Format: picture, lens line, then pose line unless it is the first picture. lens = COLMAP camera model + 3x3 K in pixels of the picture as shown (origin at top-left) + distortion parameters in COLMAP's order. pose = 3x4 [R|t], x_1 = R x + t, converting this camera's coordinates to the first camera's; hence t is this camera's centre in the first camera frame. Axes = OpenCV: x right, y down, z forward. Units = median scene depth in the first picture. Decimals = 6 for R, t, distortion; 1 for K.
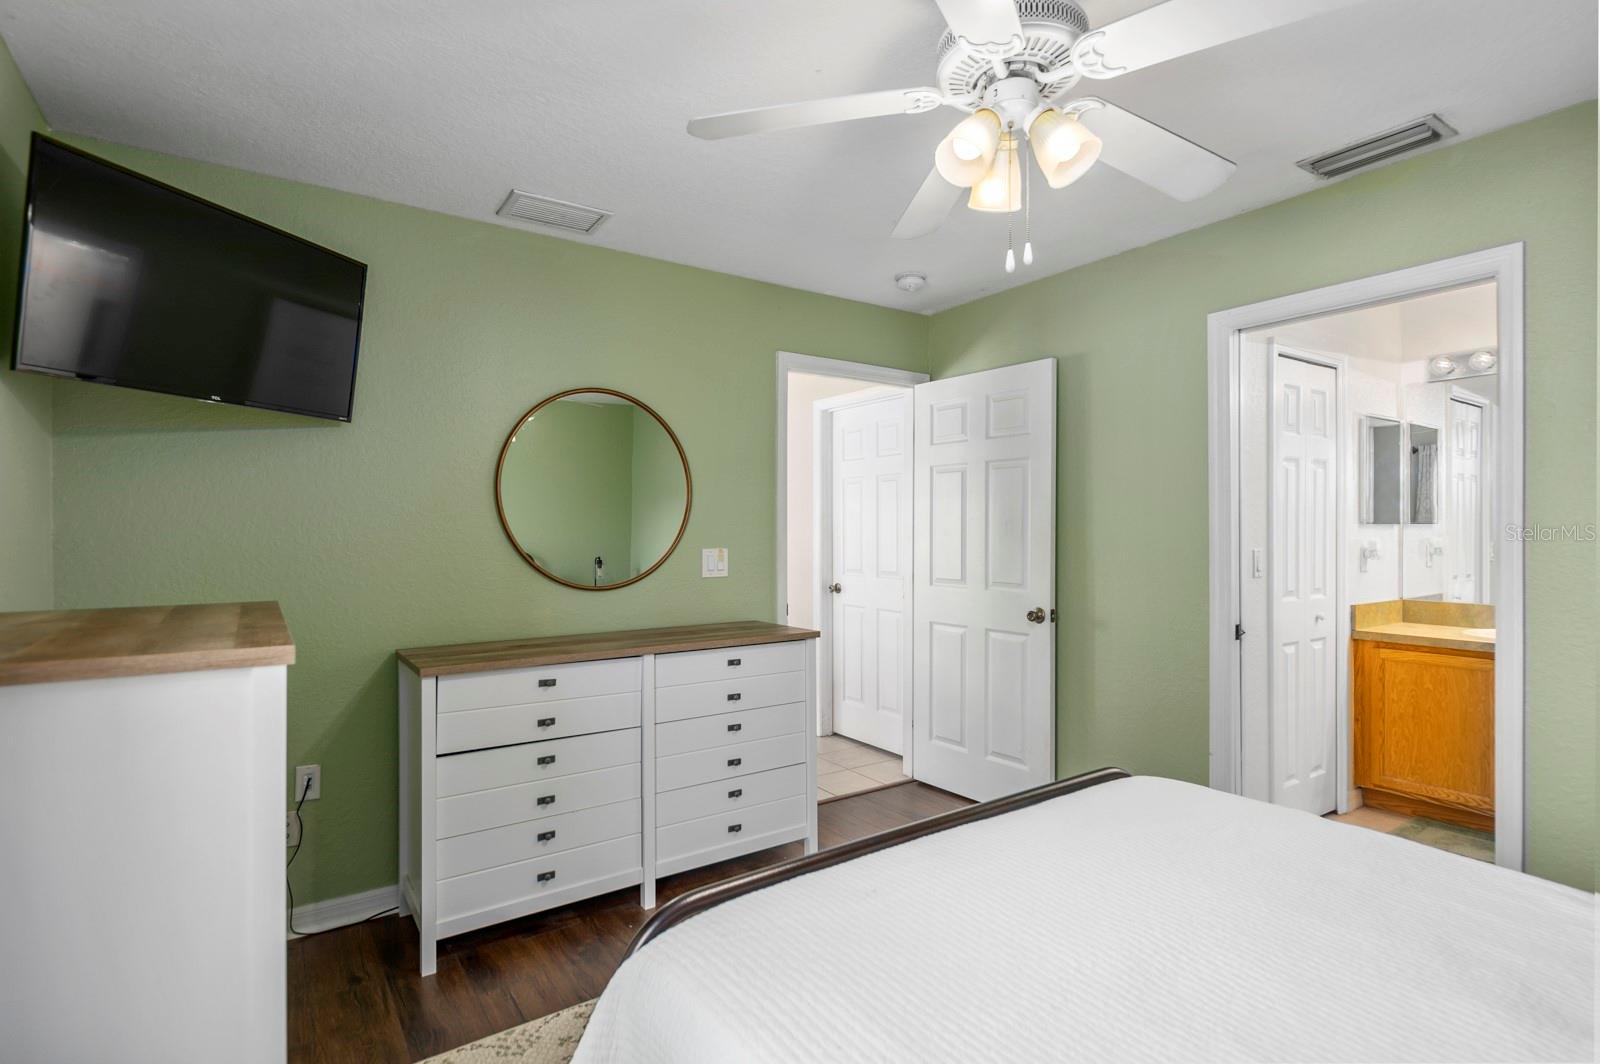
lens RADIAL K [[763.5, 0, 805.7], [0, 763.5, 532.0], [0, 0, 1]] dist [-0.003024, -0.000794]
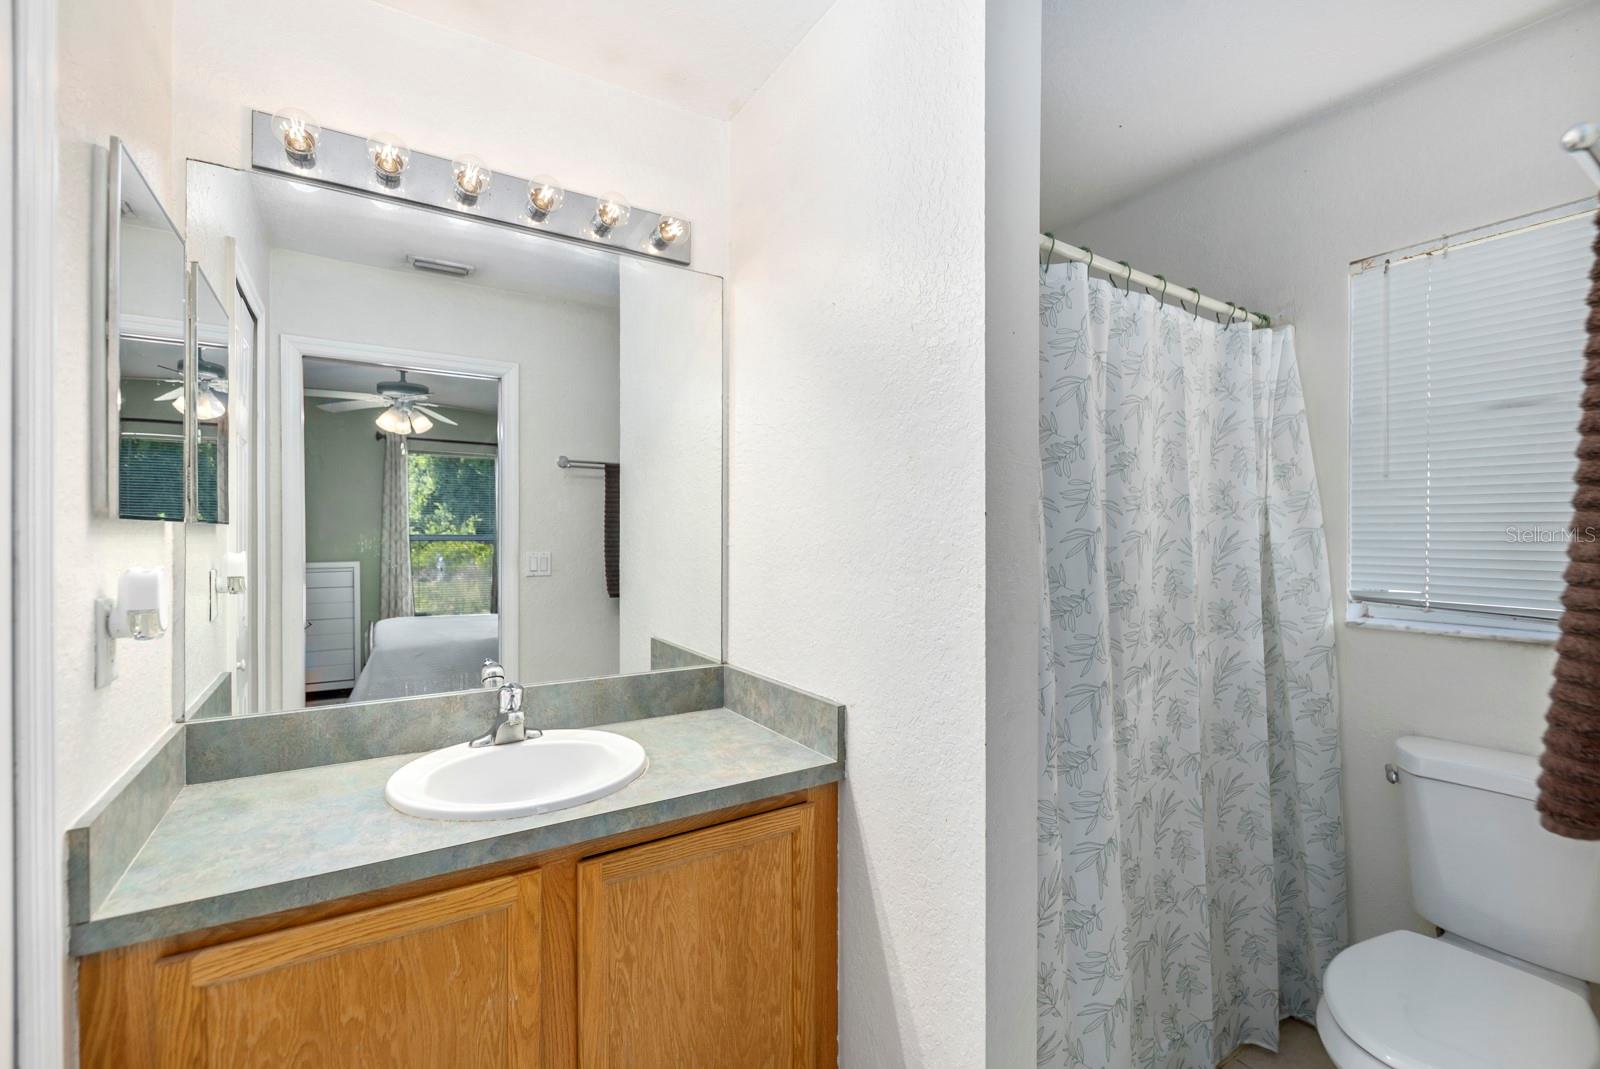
lens RADIAL K [[701.2, 0, 800.0], [0, 701.2, 534.5], [0, 0, 1]] dist [-0.001628, -0.000341]
pose [[0.033248, -0.000051, 0.999447, 0.488324], [-0.001023, 0.999999, 0.000085, -0.005467], [-0.999447, -0.001025, 0.033248, 0.747002]]
